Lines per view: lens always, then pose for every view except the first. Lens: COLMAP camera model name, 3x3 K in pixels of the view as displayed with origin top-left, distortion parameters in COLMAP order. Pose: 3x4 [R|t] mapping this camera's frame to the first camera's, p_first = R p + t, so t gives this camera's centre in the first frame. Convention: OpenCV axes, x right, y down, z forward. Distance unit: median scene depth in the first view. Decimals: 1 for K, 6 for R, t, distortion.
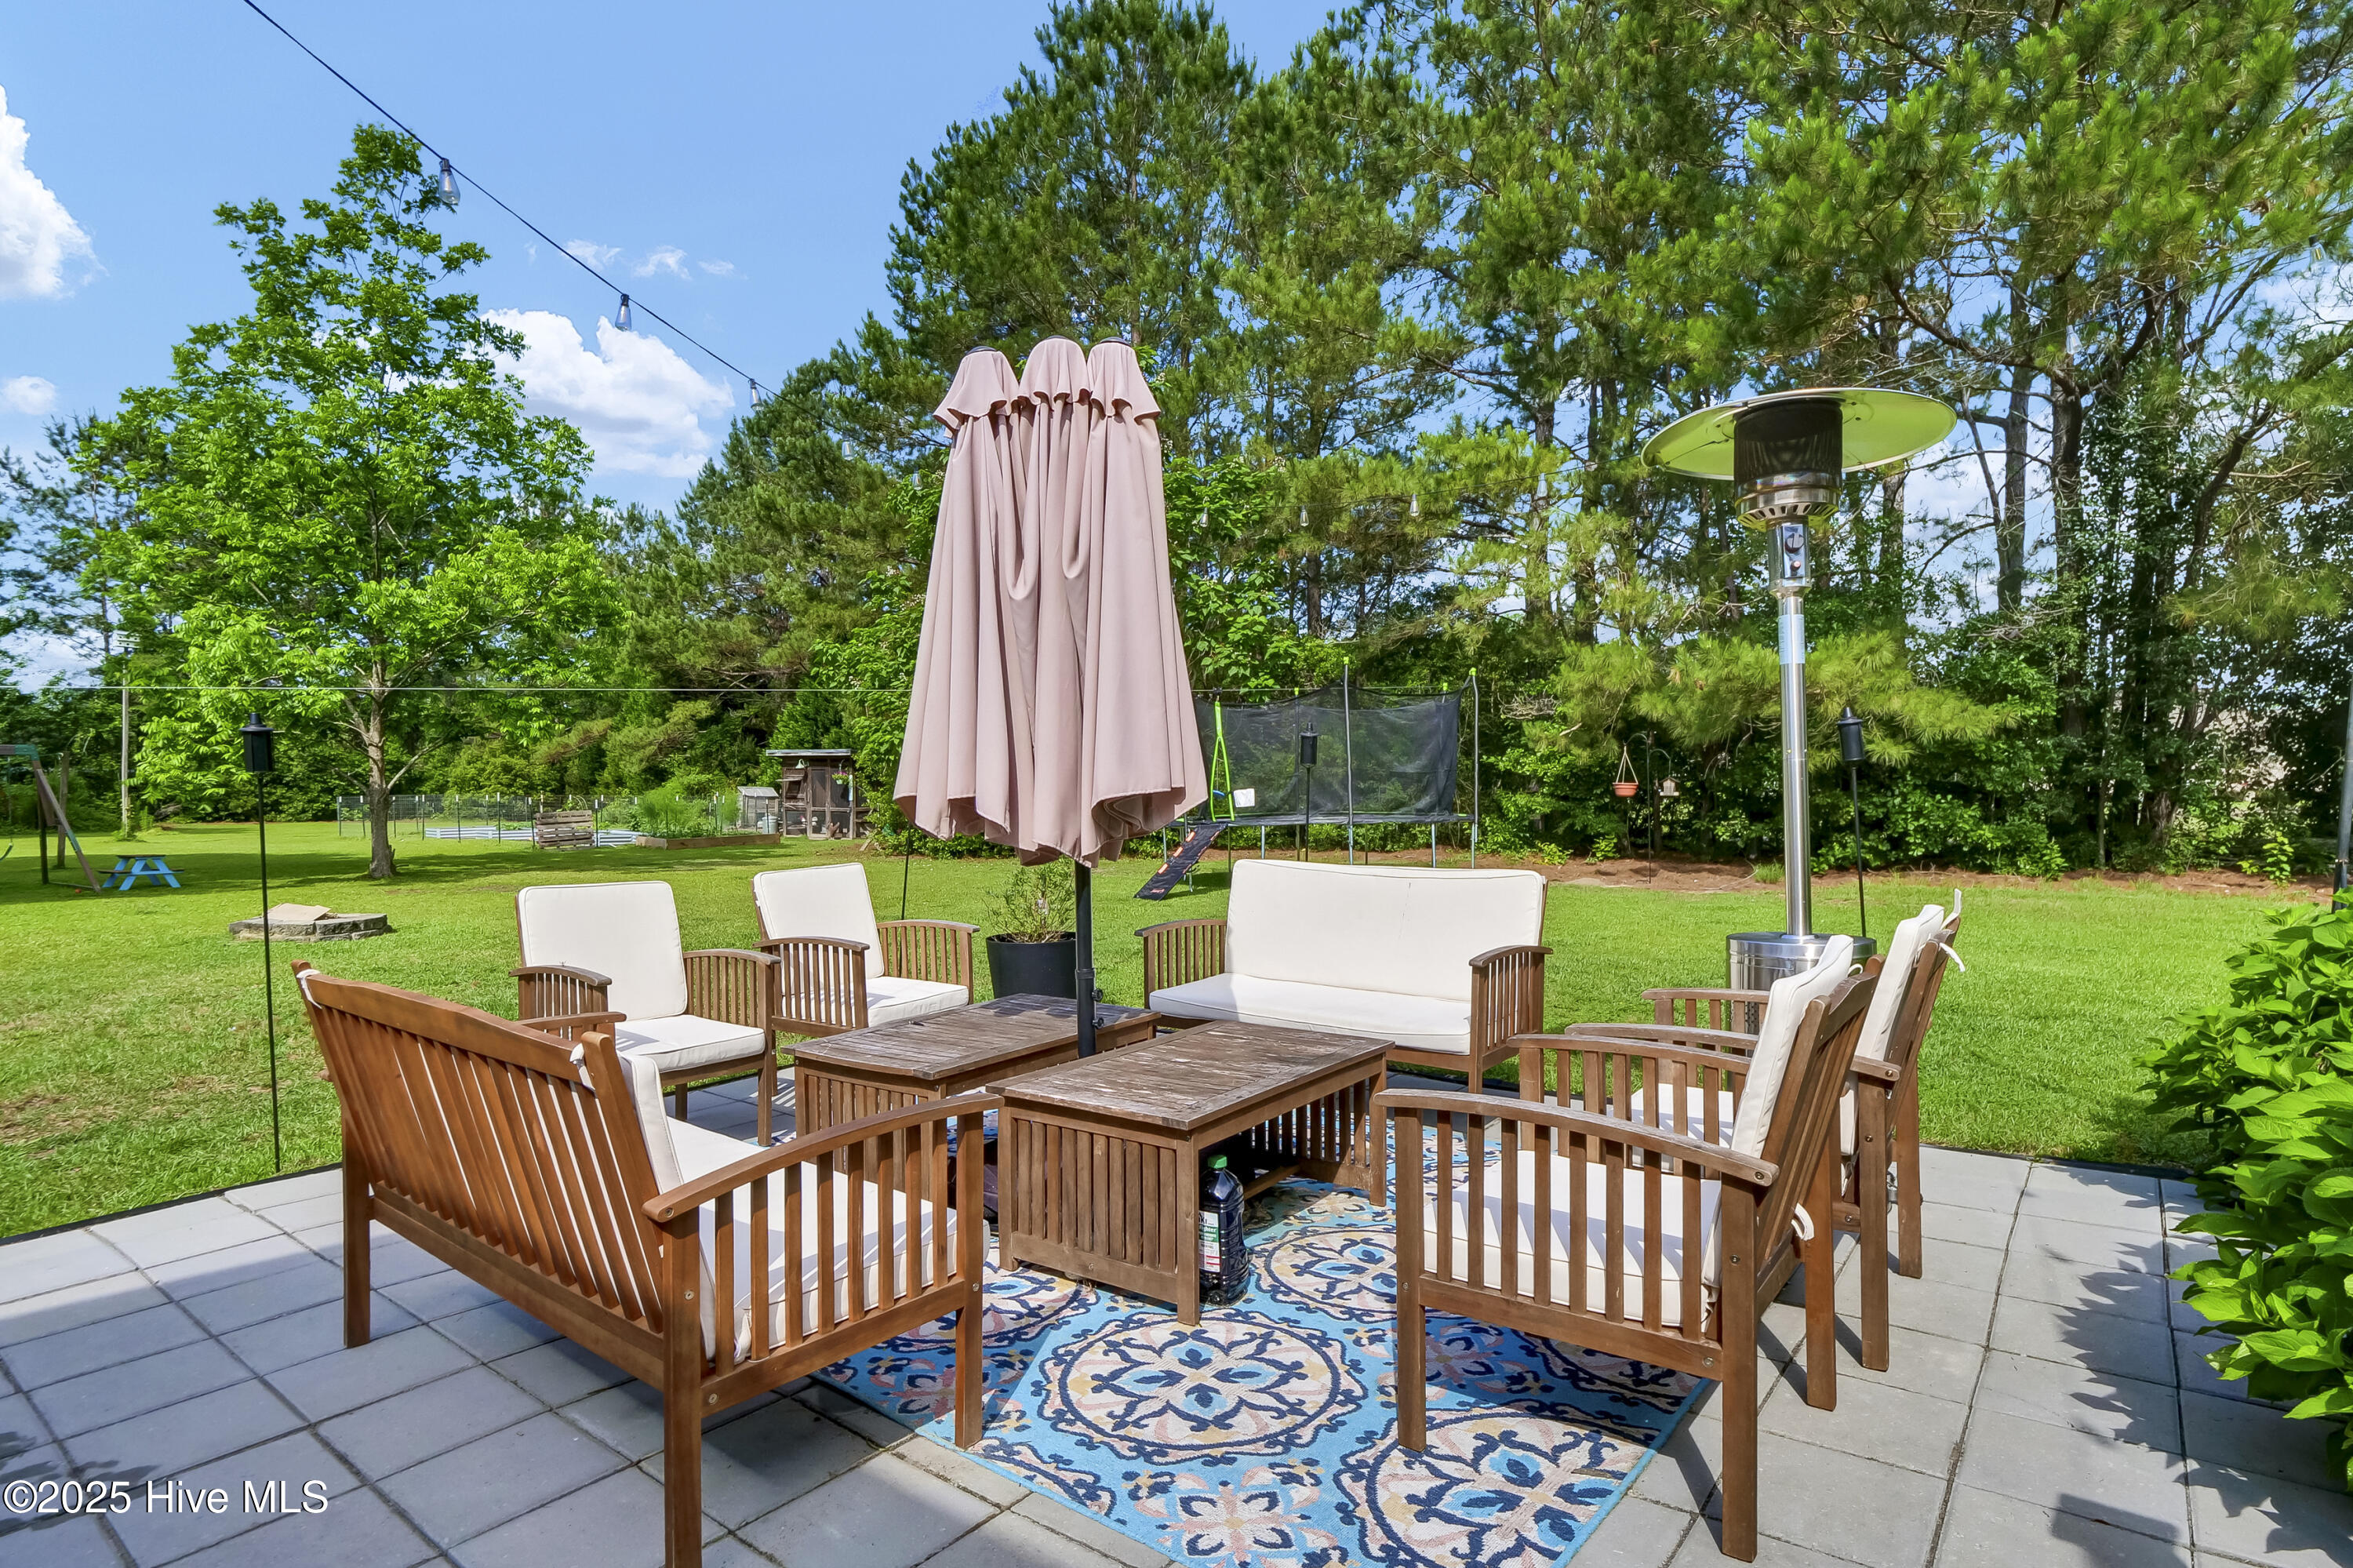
lens RADIAL K [[1195.6, 0, 1169.8], [0, 1195.6, 842.3], [0, 0, 1]] dist [-0.003028, -0.000746]
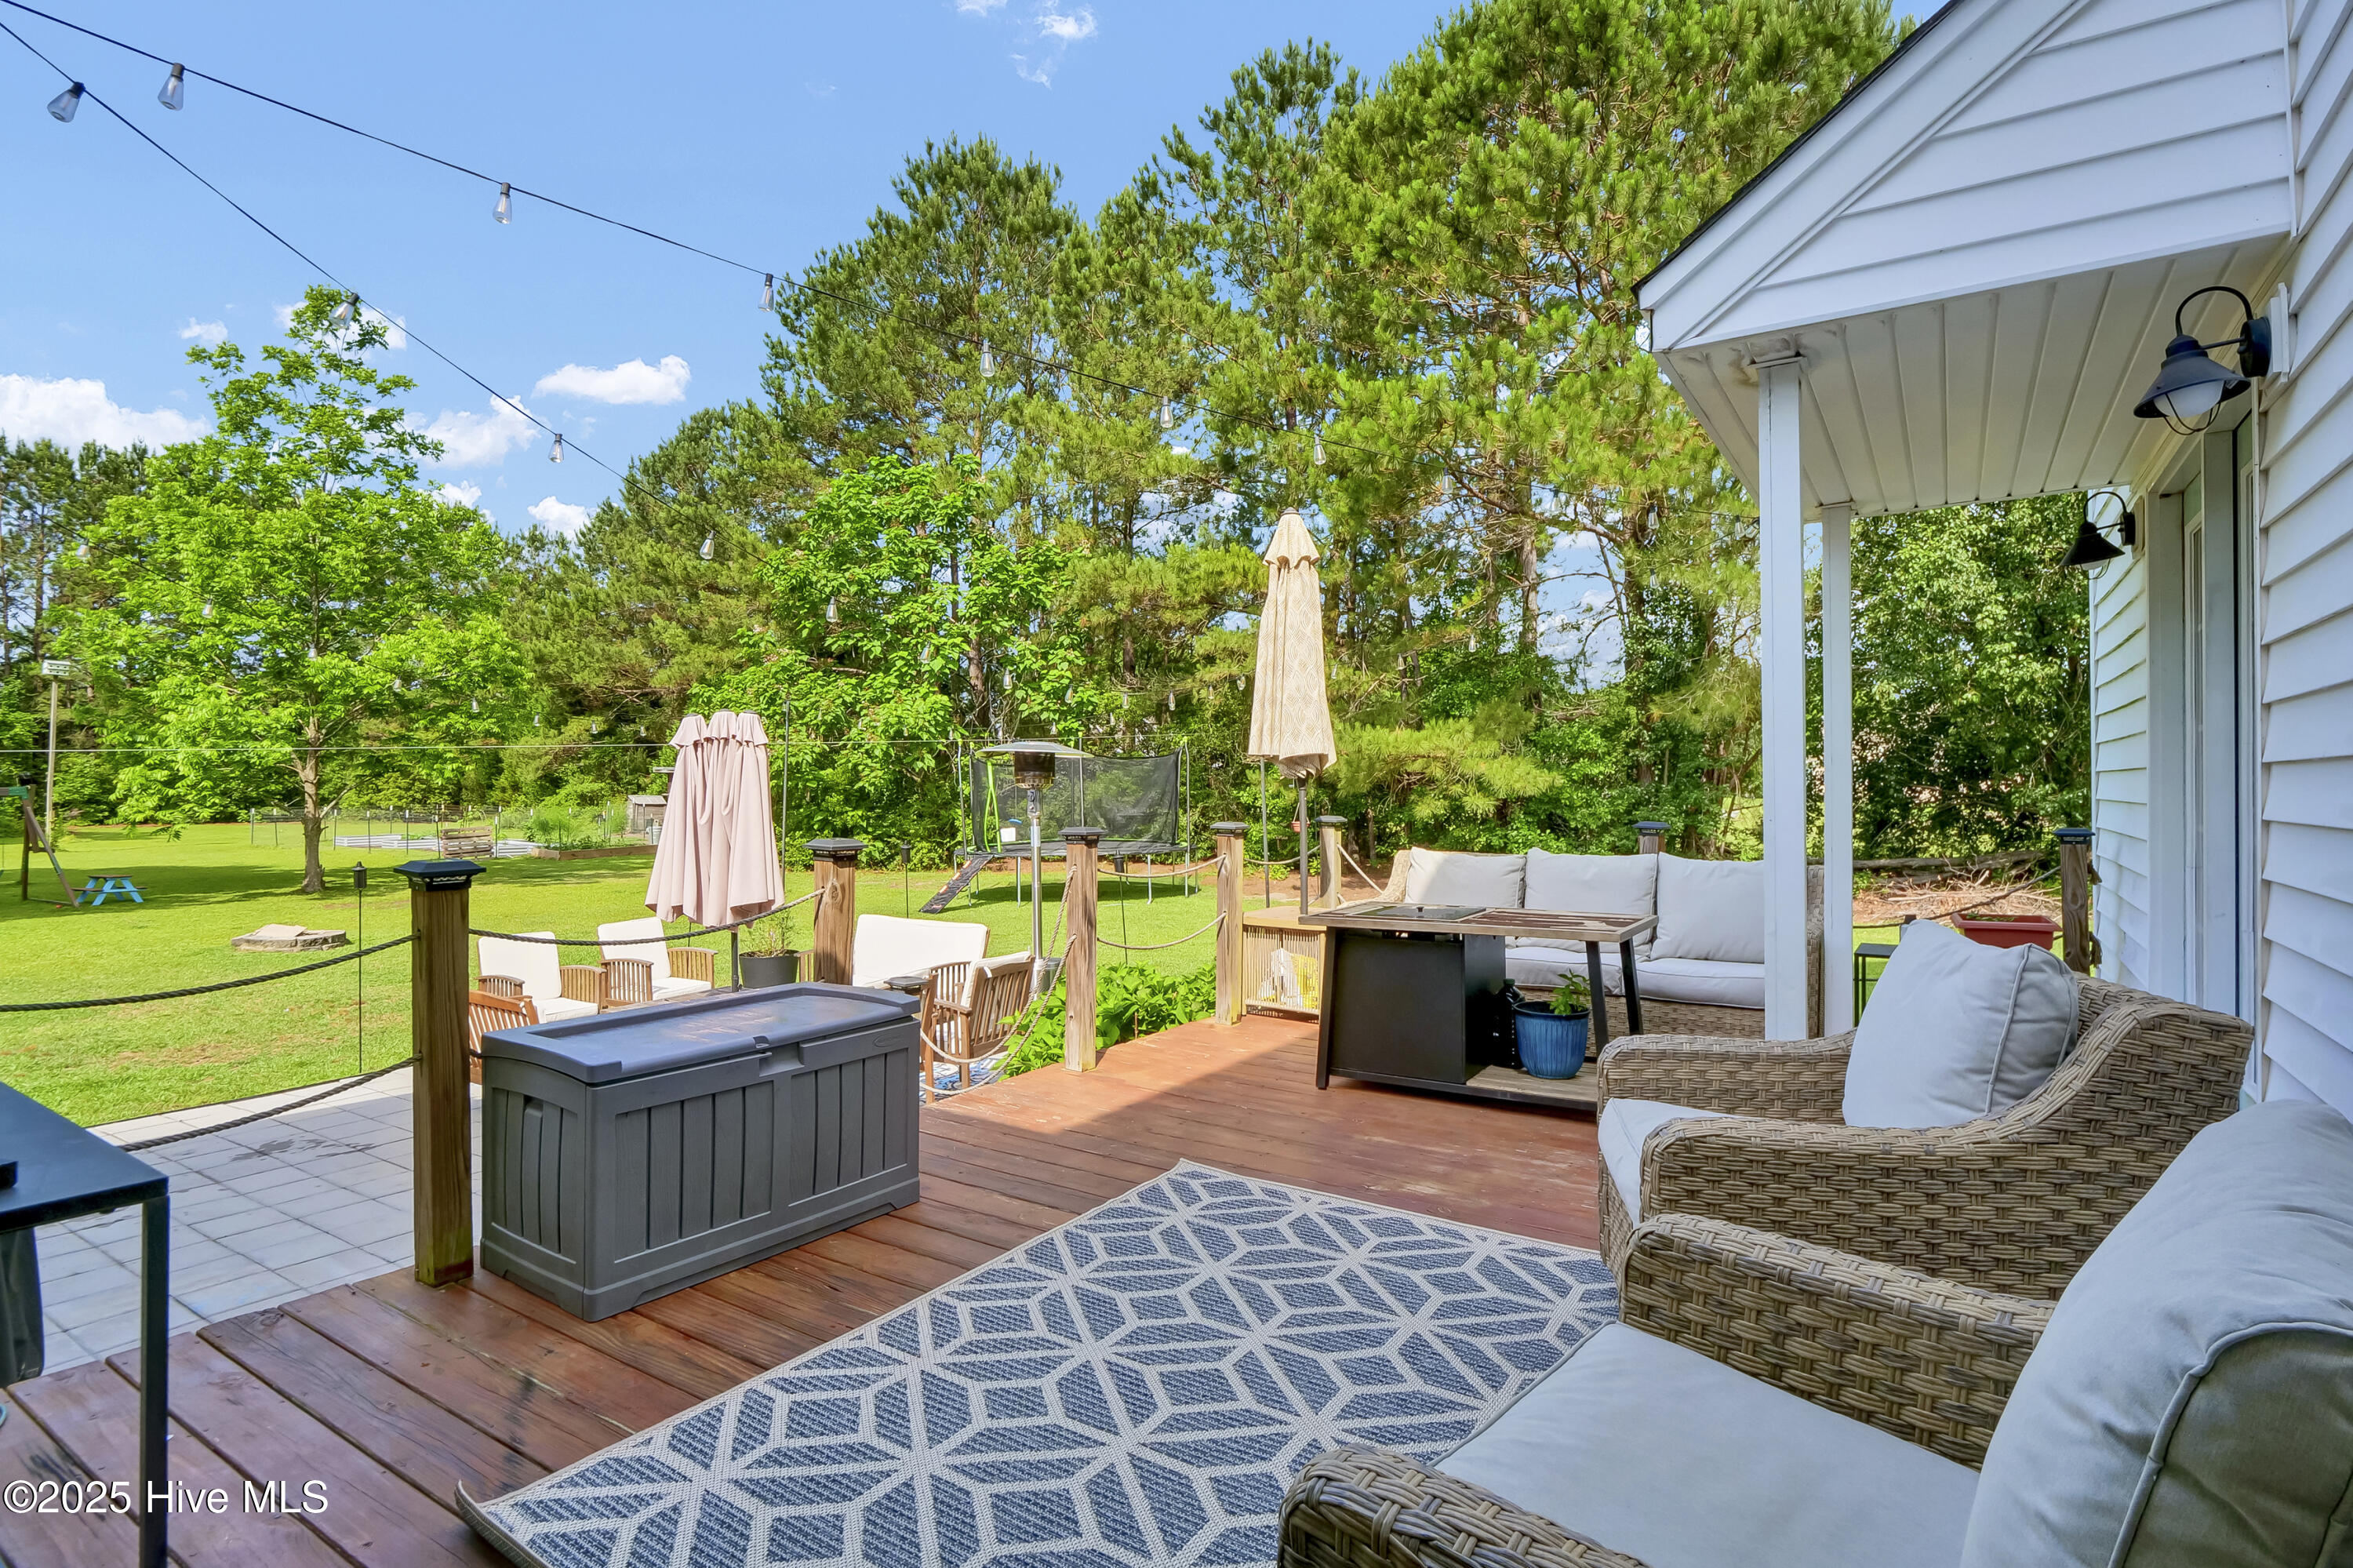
lens RADIAL K [[1172.3, 0, 1175.5], [0, 1172.3, 794.9], [0, 0, 1]] dist [-0.002111, -0.000680]
pose [[0.996510, 0.004989, 0.083324, 0.106931], [-0.002433, 0.999524, -0.030740, -0.032134], [-0.083438, 0.030430, 0.996048, -0.246240]]
